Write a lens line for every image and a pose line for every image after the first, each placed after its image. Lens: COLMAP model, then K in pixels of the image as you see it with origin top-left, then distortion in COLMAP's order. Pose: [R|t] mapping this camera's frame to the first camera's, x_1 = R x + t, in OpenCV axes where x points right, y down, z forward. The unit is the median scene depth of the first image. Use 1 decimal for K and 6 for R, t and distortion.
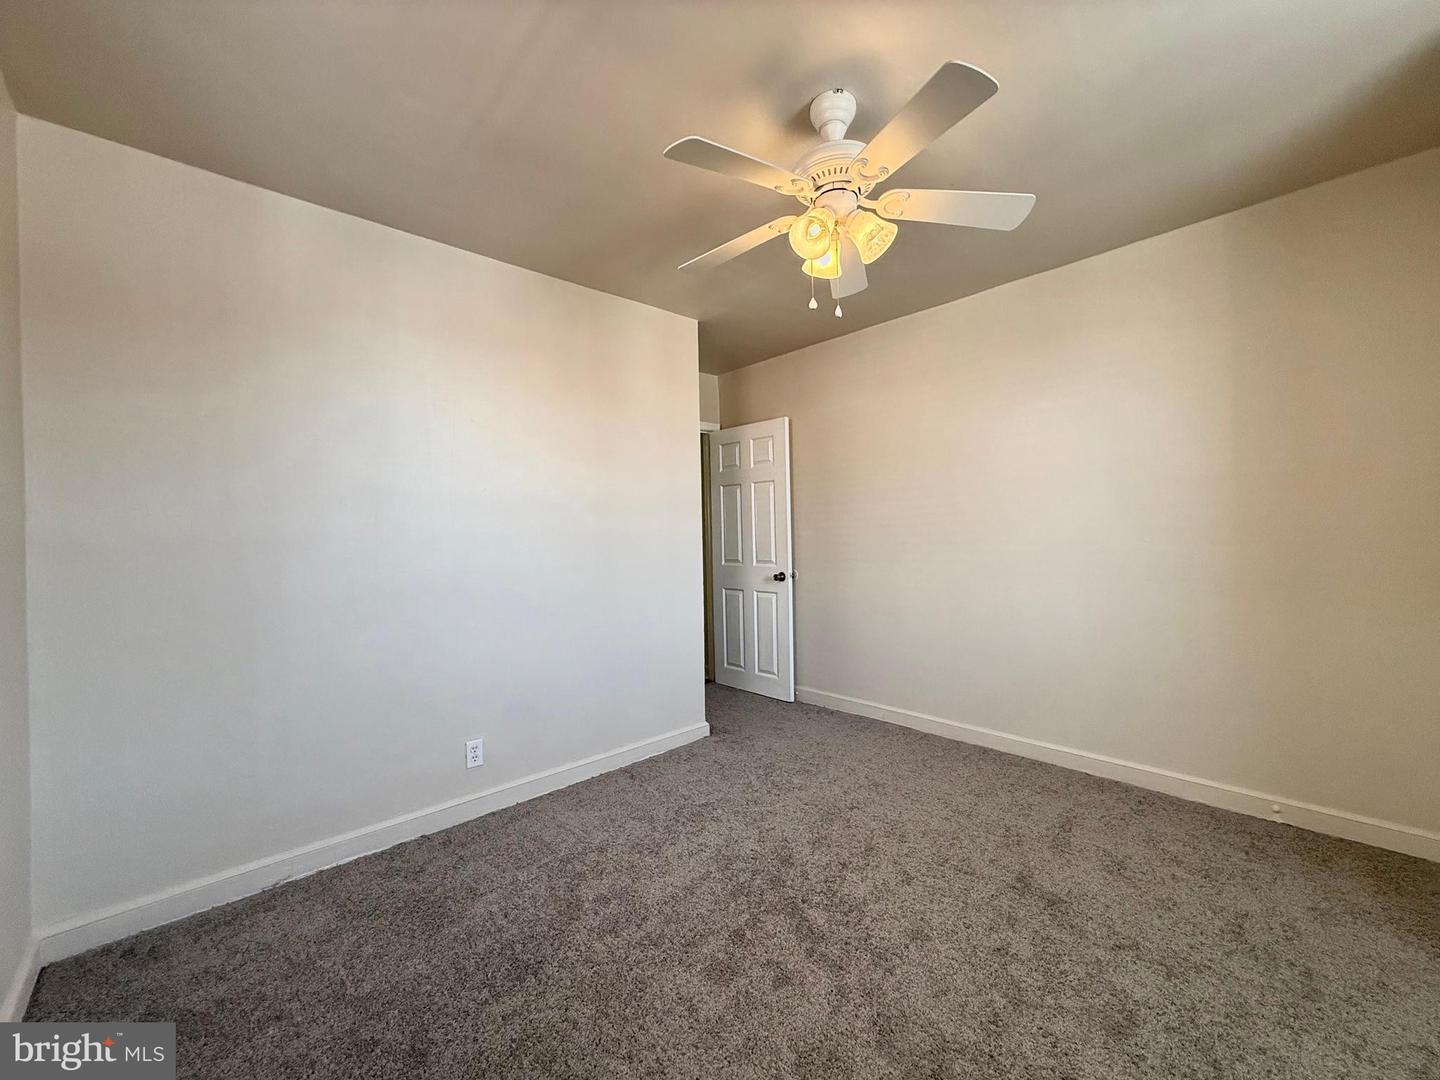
lens RADIAL K [[578.9, 0, 717.5], [0, 578.9, 534.4], [0, 0, 1]] dist [0.001980, 0.000213]
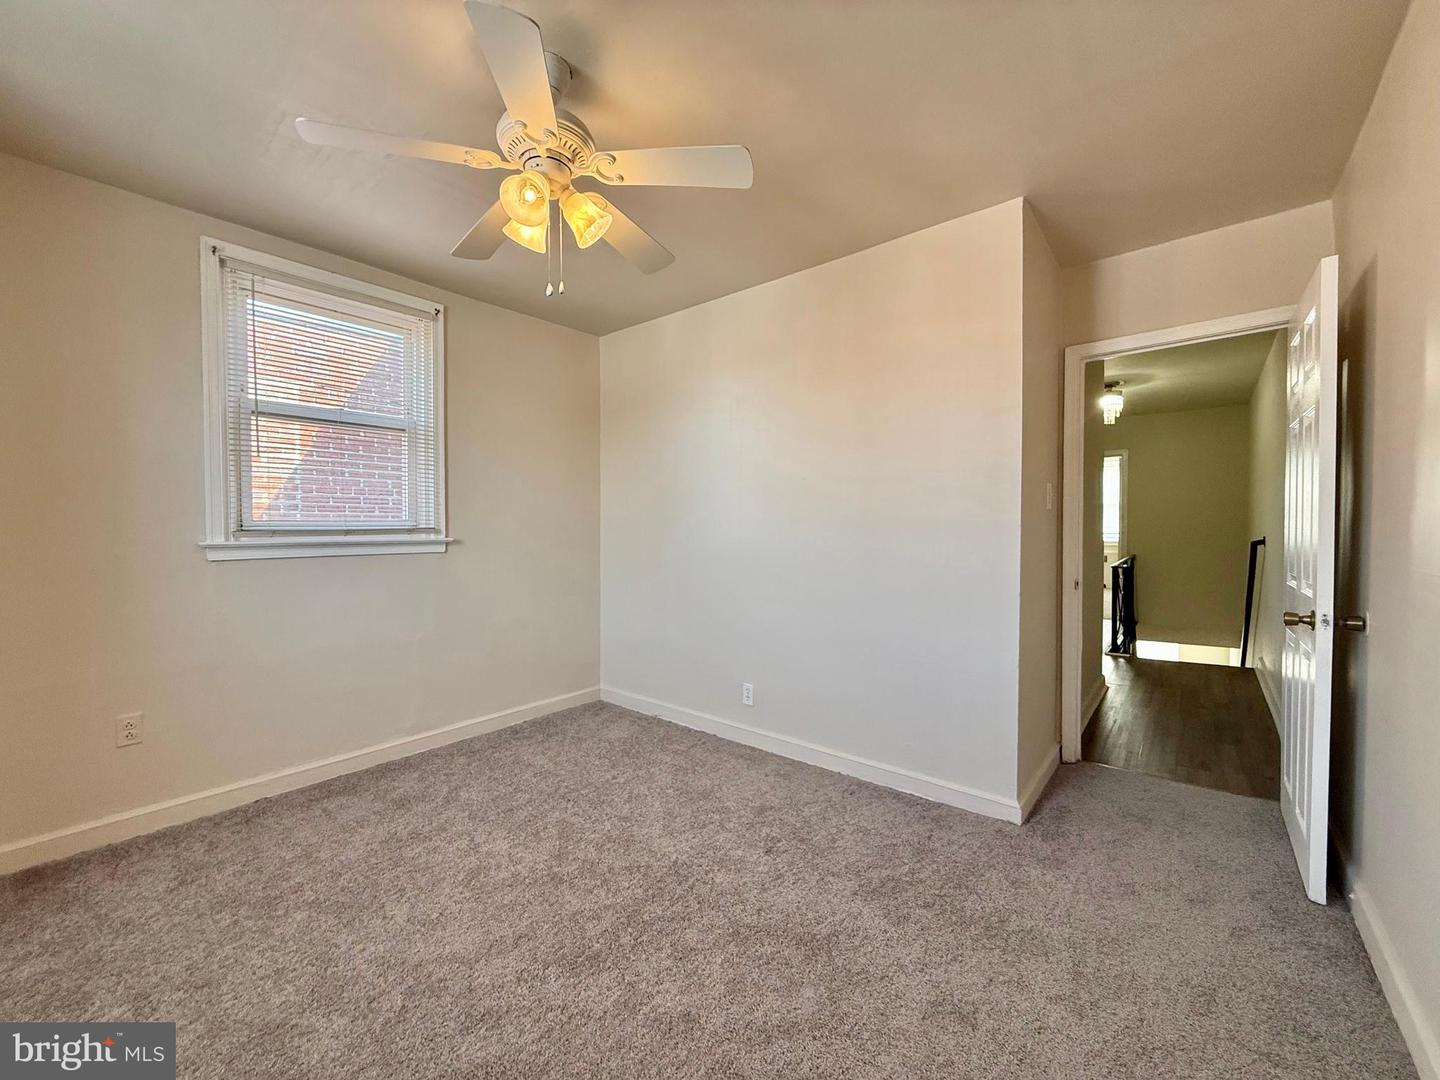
lens RADIAL K [[578.9, 0, 717.5], [0, 578.9, 534.4], [0, 0, 1]] dist [0.001980, 0.000213]
pose [[0.129185, 0.040427, -0.990796, 0.715807], [-0.001695, 0.999176, 0.040548, -0.015909], [0.991619, -0.003559, 0.129147, 0.694149]]
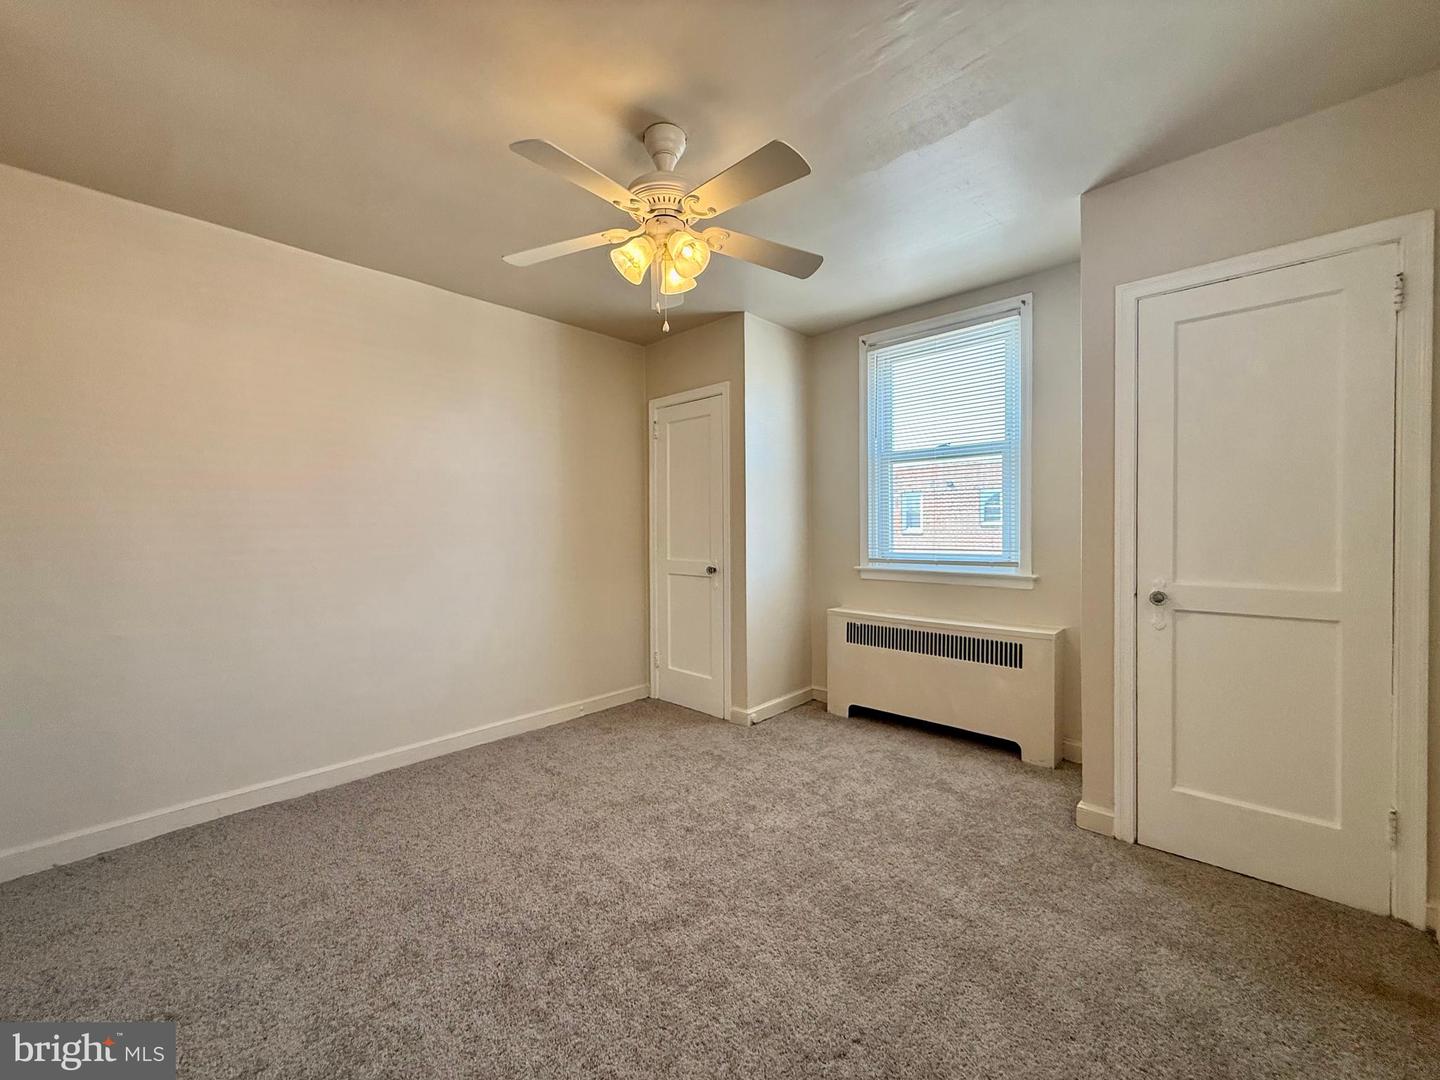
lens RADIAL K [[573.7, 0, 713.9], [0, 573.7, 536.2], [0, 0, 1]] dist [0.000789, -0.000014]
pose [[-0.063988, 0.008952, 0.997911, -0.526071], [0.013969, 0.999870, -0.008074, 0.013635], [-0.997853, 0.013423, -0.064104, 0.597639]]
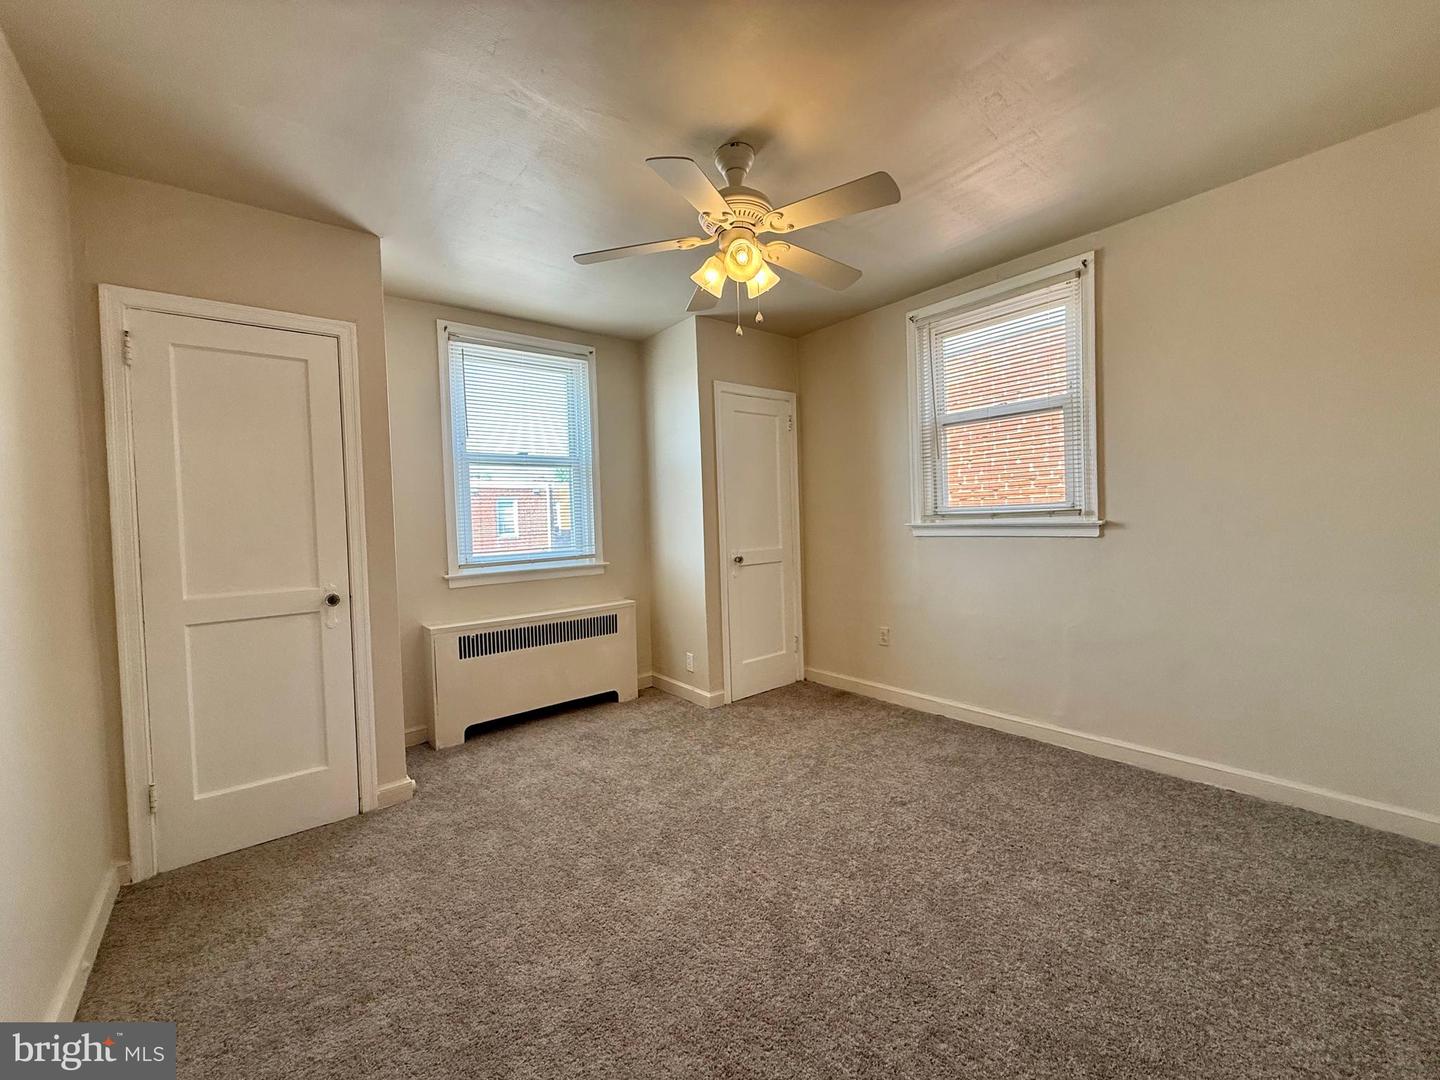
lens RADIAL K [[578.9, 0, 717.5], [0, 578.9, 534.4], [0, 0, 1]] dist [0.001980, 0.000213]
pose [[-0.996056, 0.058809, 0.066436, 0.117356], [0.060750, 0.997772, 0.027585, -0.005373], [-0.064666, 0.031512, -0.997409, 1.320960]]
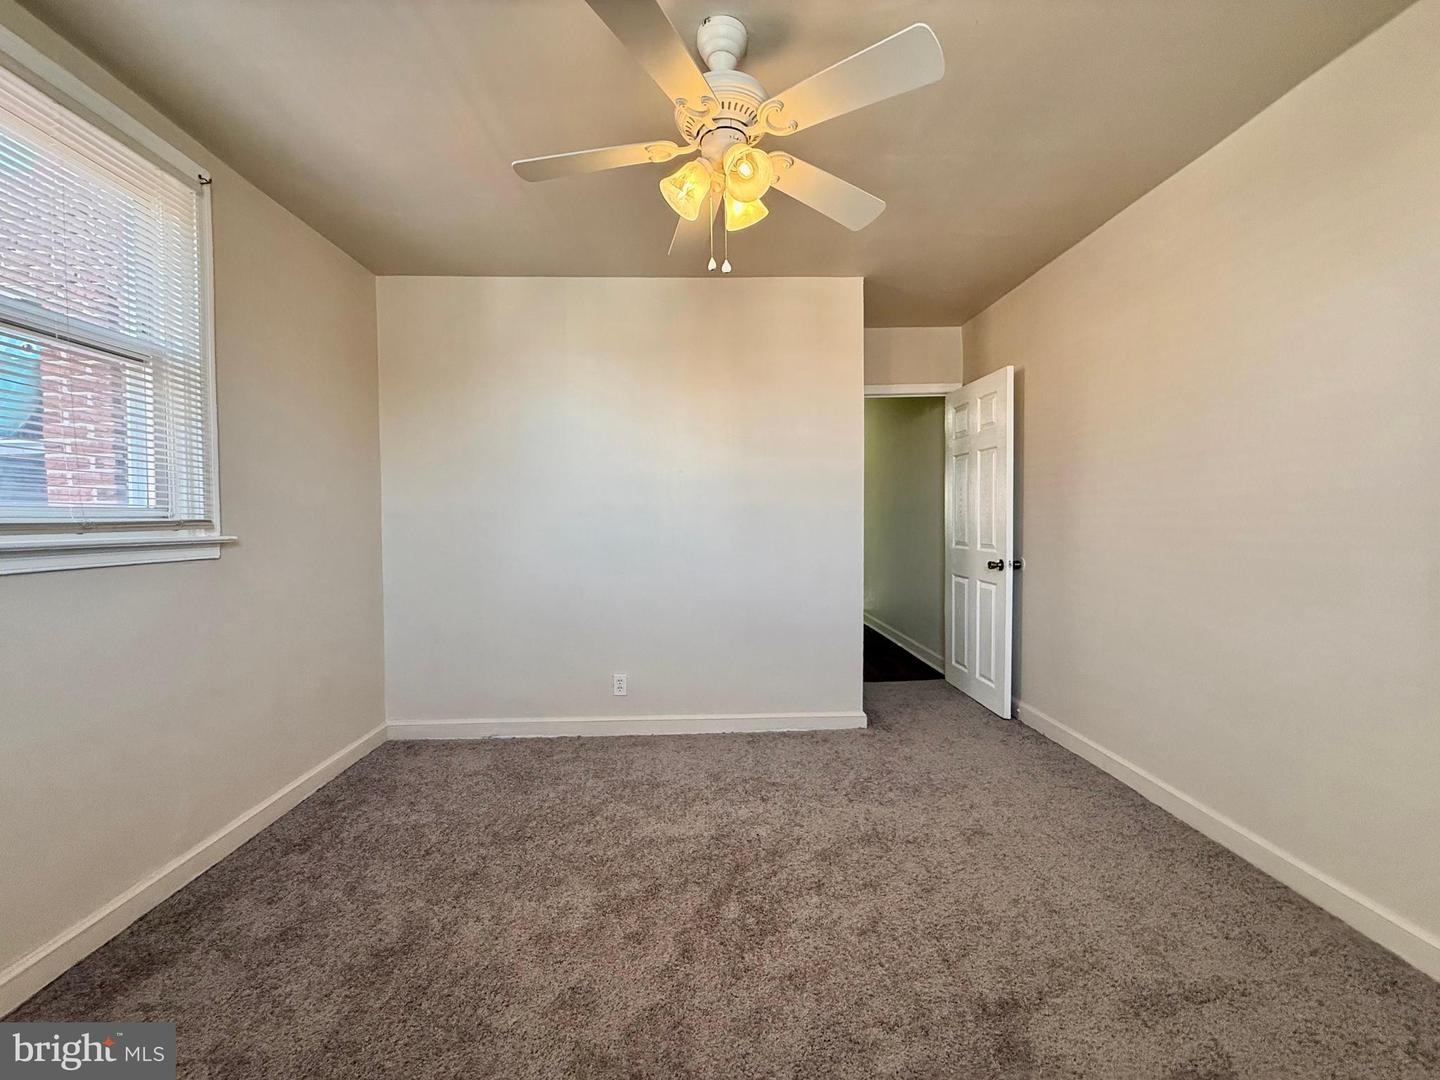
lens RADIAL K [[578.9, 0, 717.5], [0, 578.9, 534.4], [0, 0, 1]] dist [0.001980, 0.000213]
pose [[0.759515, 0.035006, -0.649547, 0.484236], [-0.009311, 0.999034, 0.042954, -0.001644], [0.650423, -0.026577, 0.759107, 0.176657]]
